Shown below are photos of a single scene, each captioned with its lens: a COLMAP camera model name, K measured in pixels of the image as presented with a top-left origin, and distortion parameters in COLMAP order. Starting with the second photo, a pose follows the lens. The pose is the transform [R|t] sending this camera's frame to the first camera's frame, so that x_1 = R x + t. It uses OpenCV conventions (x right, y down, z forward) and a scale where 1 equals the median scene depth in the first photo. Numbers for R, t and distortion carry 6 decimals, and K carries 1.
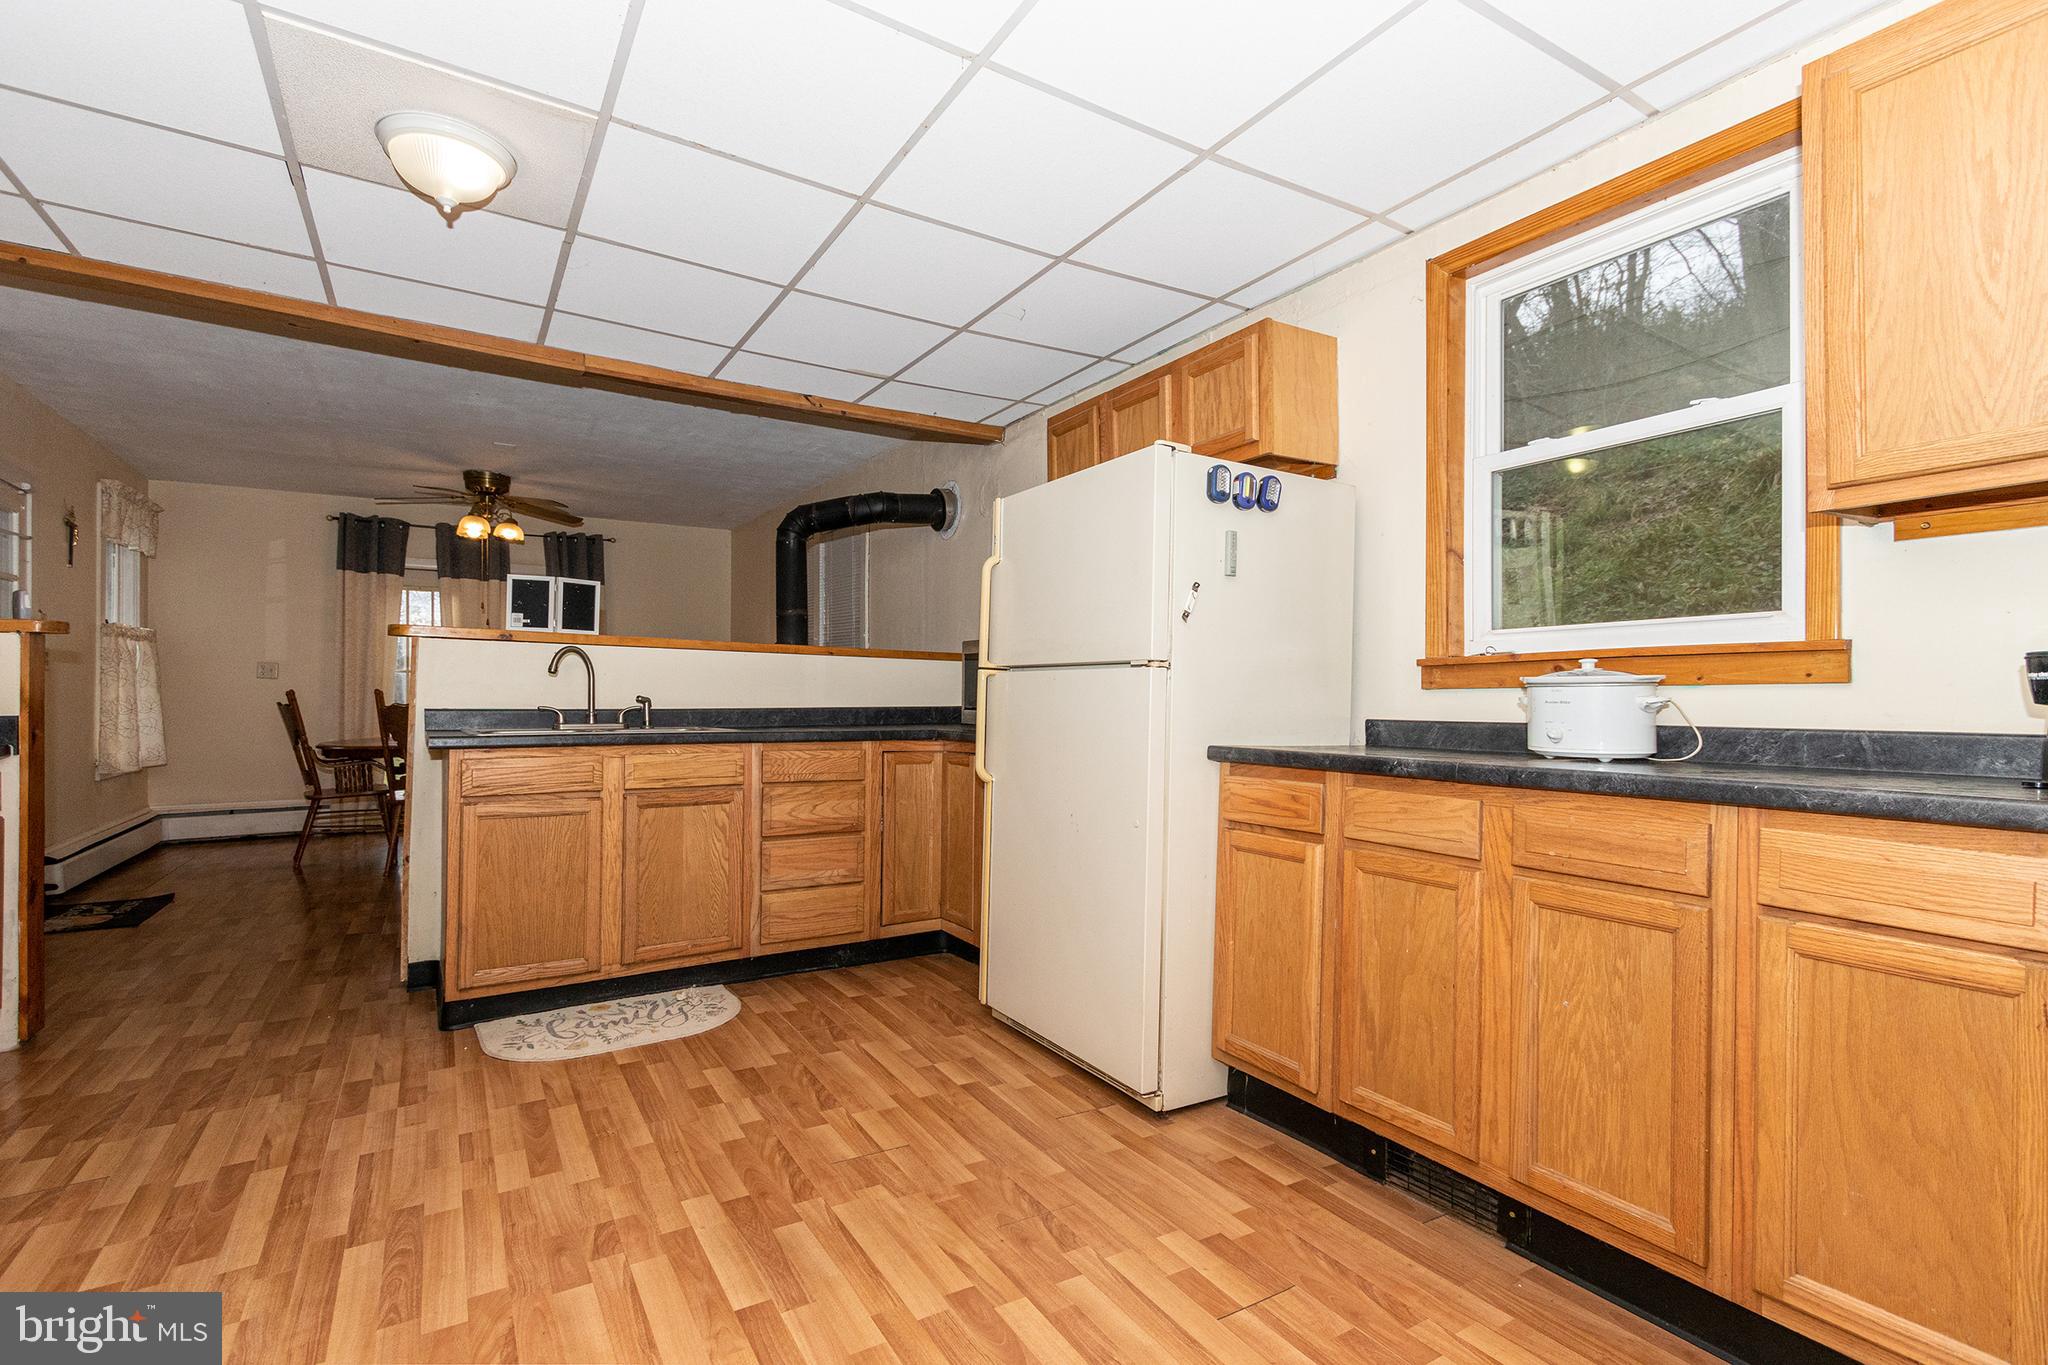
lens RADIAL K [[937.6, 0, 1019.0], [0, 937.6, 697.8], [0, 0, 1]] dist [0.000492, -0.001017]
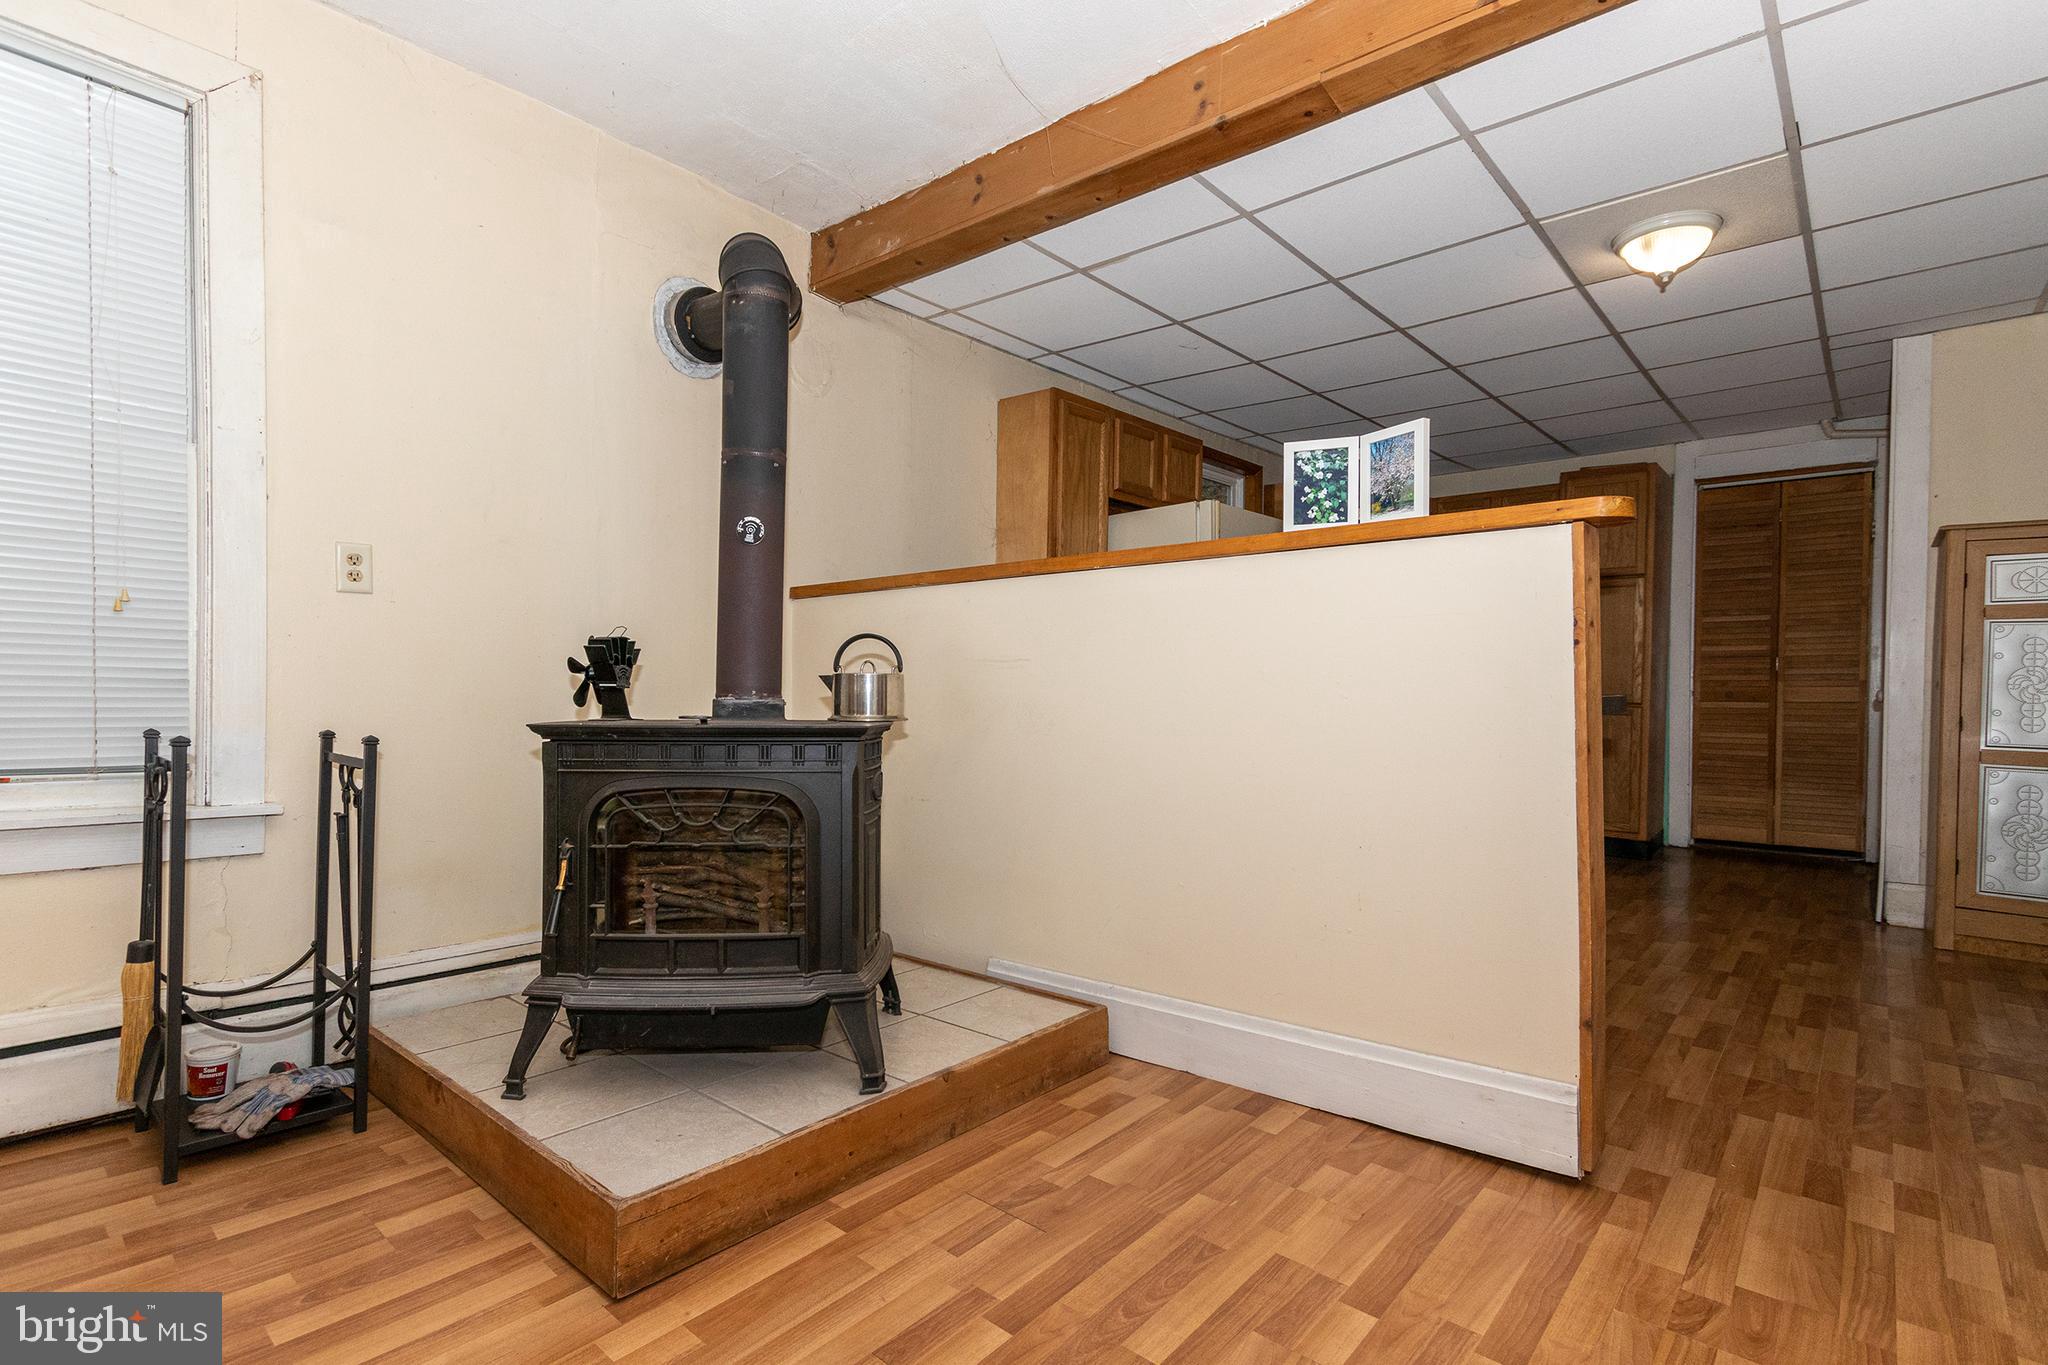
lens RADIAL K [[985.8, 0, 1015.4], [0, 985.8, 697.7], [0, 0, 1]] dist [0.004535, -0.000498]
pose [[-0.292750, -0.022034, 0.955935, -1.217476], [-0.008168, 0.999756, 0.020543, 0.026215], [-0.956154, -0.001794, -0.292858, 1.648530]]
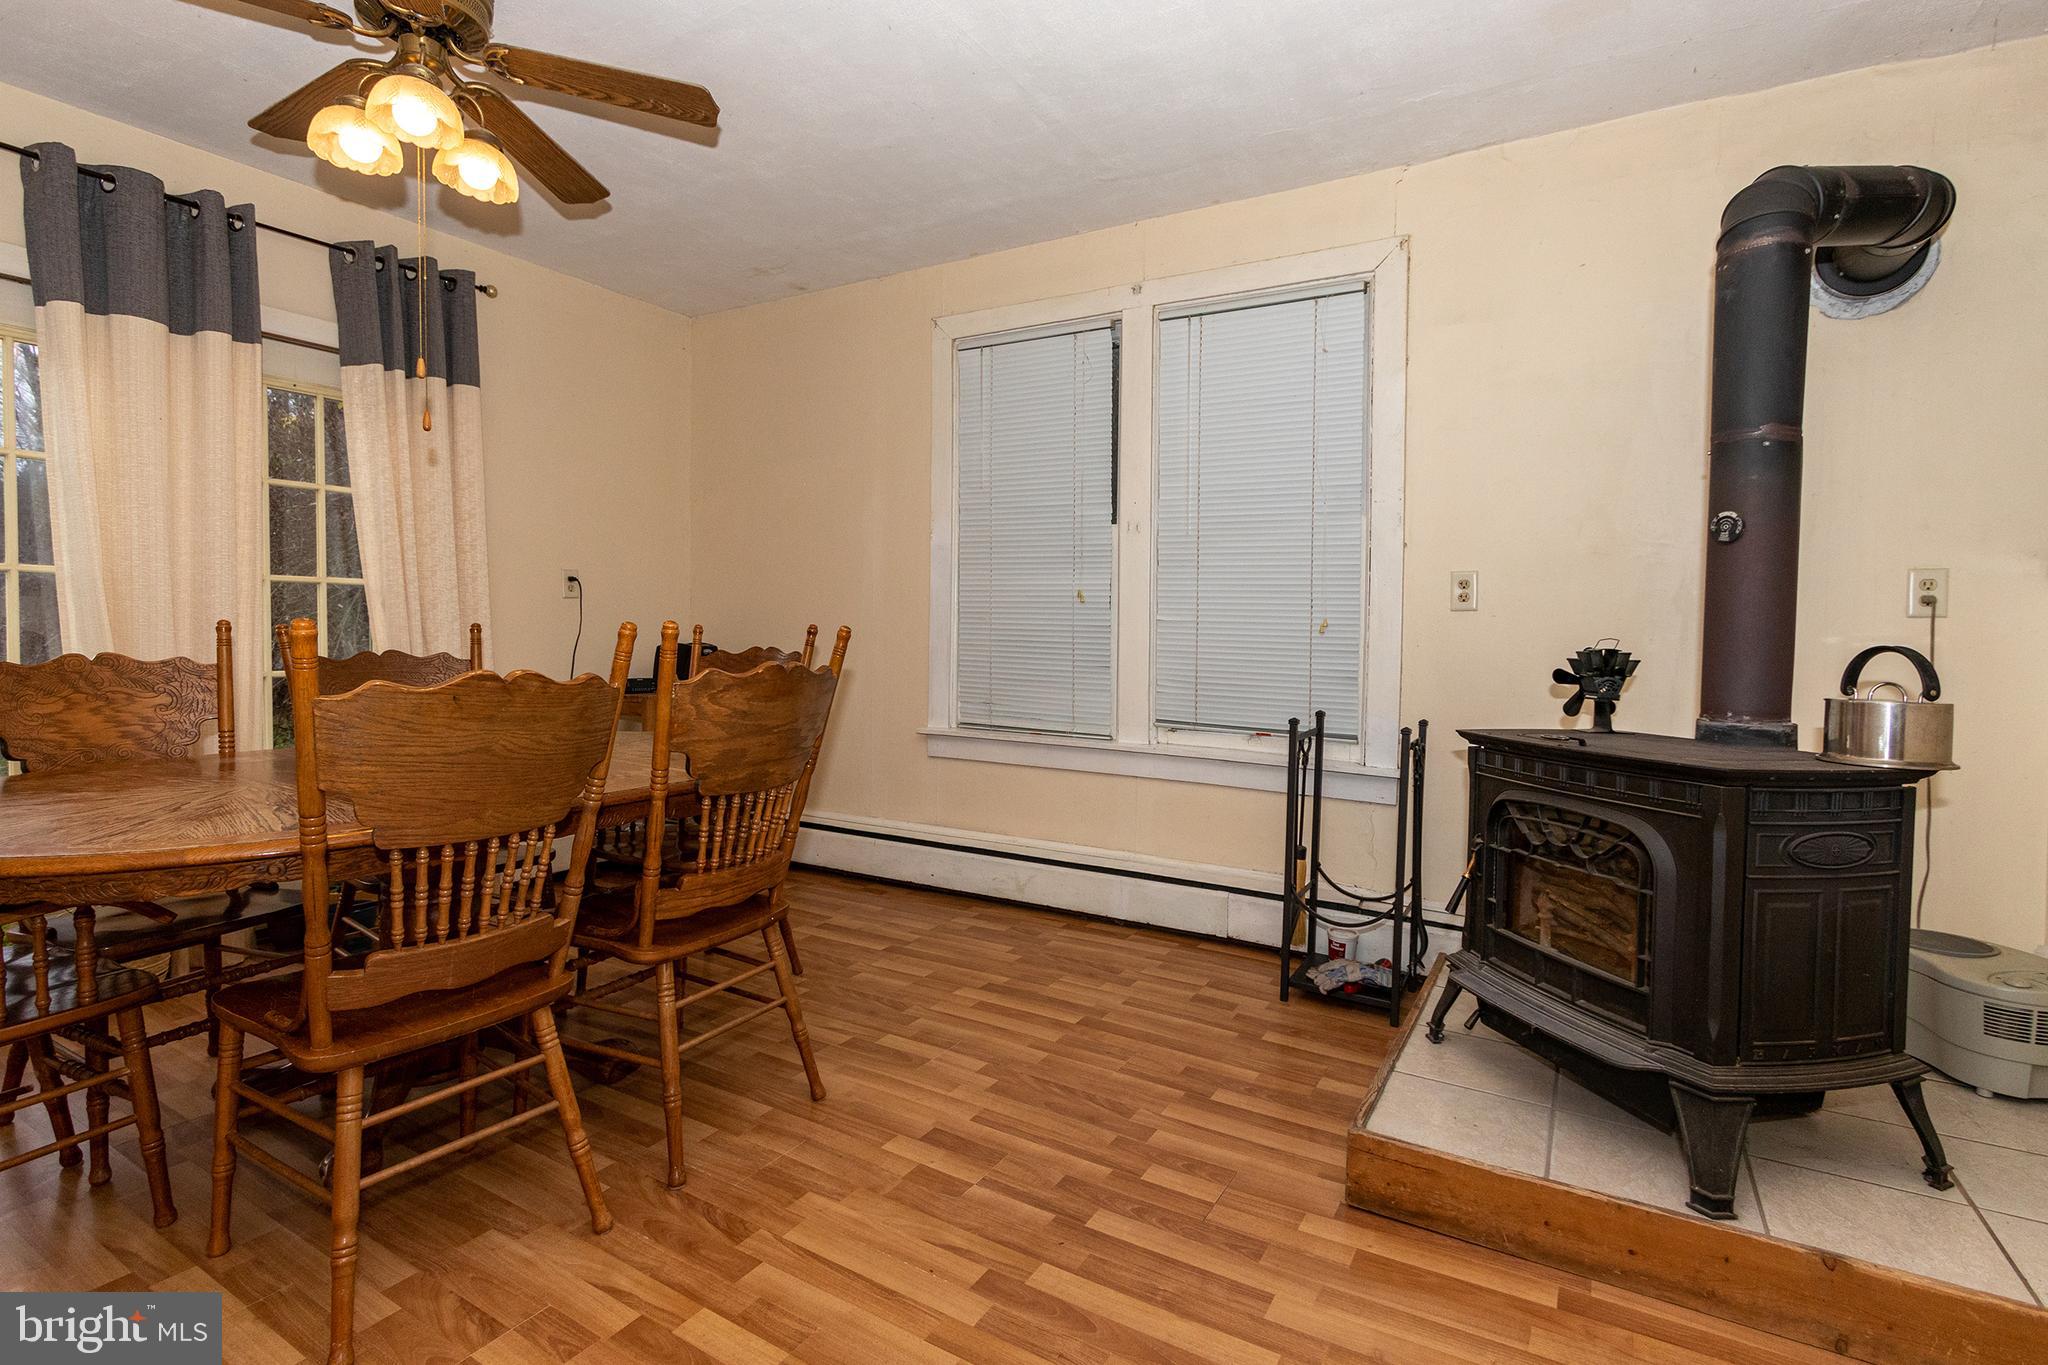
lens RADIAL K [[968.9, 0, 1019.6], [0, 968.9, 660.1], [0, 0, 1]] dist [0.000388, -0.000242]
pose [[0.888865, -0.007612, 0.458106, -1.143505], [-0.005335, 0.999622, 0.026962, -0.012503], [-0.458138, -0.026409, 0.888489, 1.255898]]
